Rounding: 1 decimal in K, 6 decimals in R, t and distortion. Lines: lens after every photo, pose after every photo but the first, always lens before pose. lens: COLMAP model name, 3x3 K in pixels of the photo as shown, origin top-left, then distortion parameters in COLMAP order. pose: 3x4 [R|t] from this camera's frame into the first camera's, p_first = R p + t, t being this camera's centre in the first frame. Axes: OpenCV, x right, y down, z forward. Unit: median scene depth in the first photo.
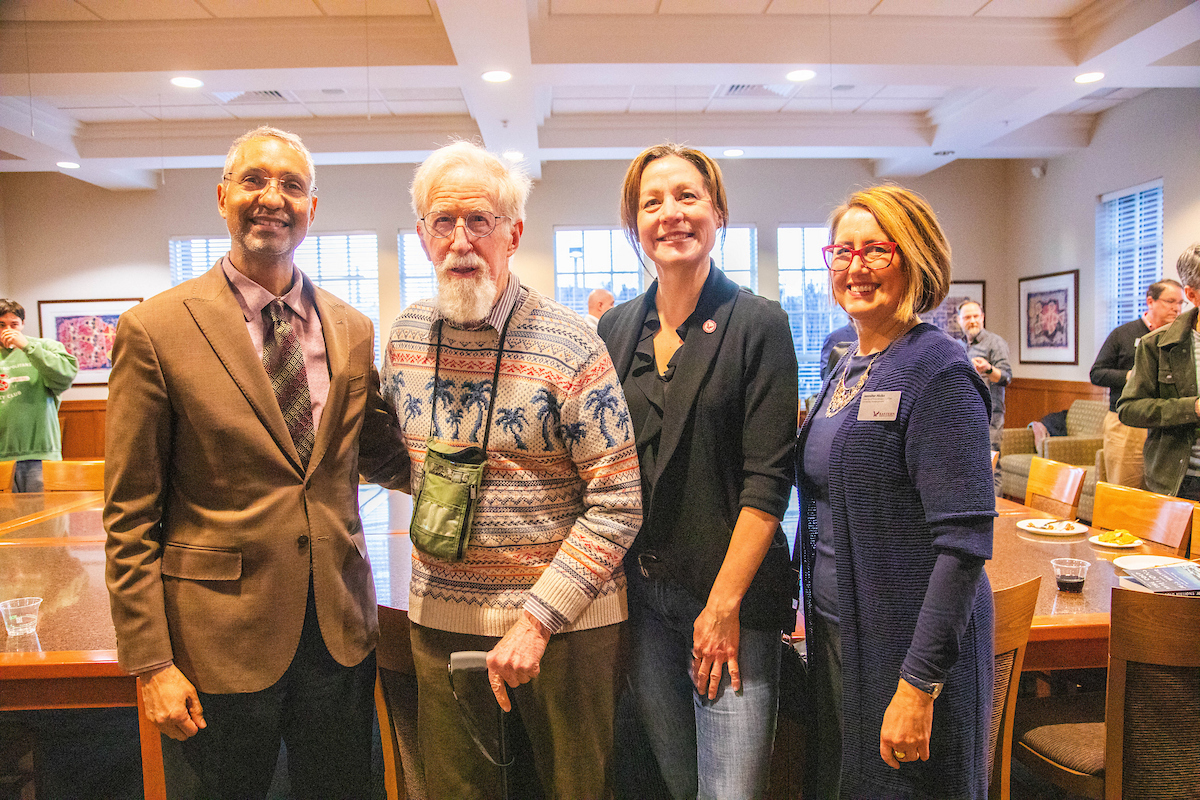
lens RADIAL K [[965.7, 0, 599.8], [0, 965.7, 398.4], [0, 0, 1]] dist [-0.006313, -0.001384]
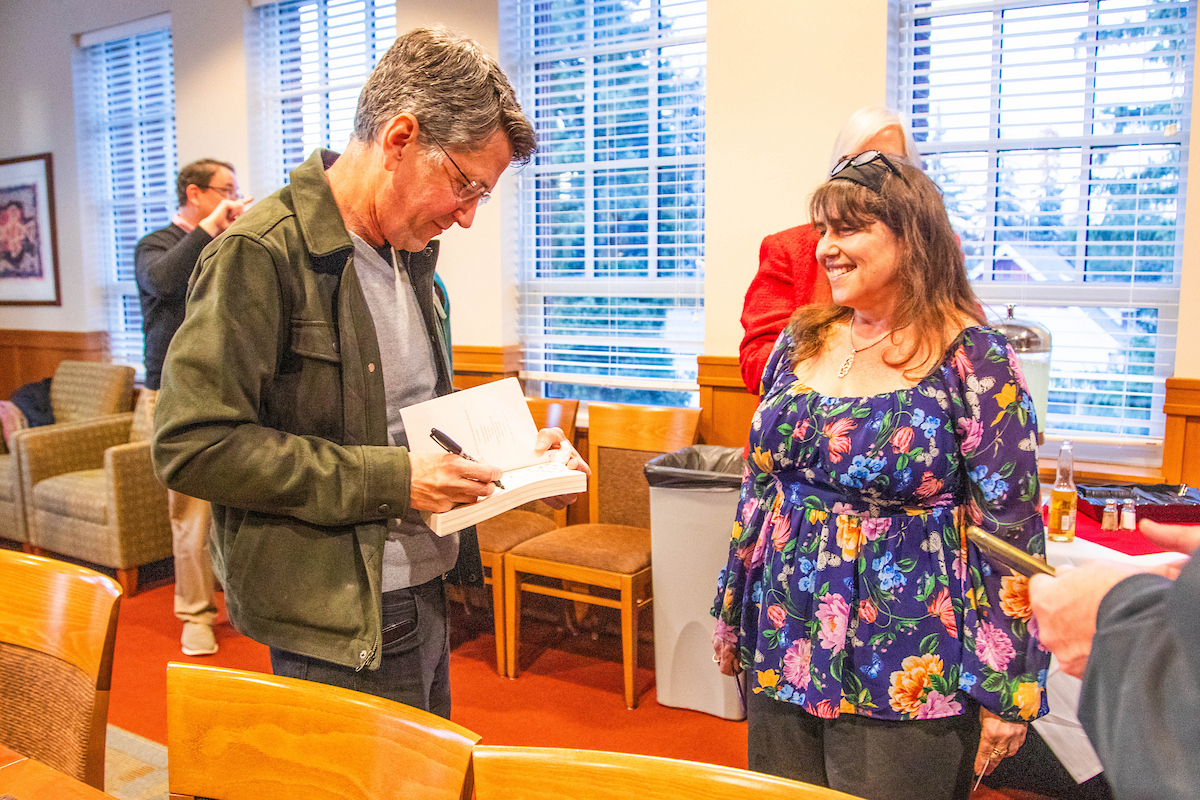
lens RADIAL K [[1078.7, 0, 600.3], [0, 1078.7, 398.8], [0, 0, 1]] dist [-0.088169, -0.009139]
pose [[0.589989, -0.101963, 0.800947, 0.150694], [0.047606, 0.994661, 0.091556, -0.020825], [-0.806006, -0.015887, 0.591694, 0.316245]]
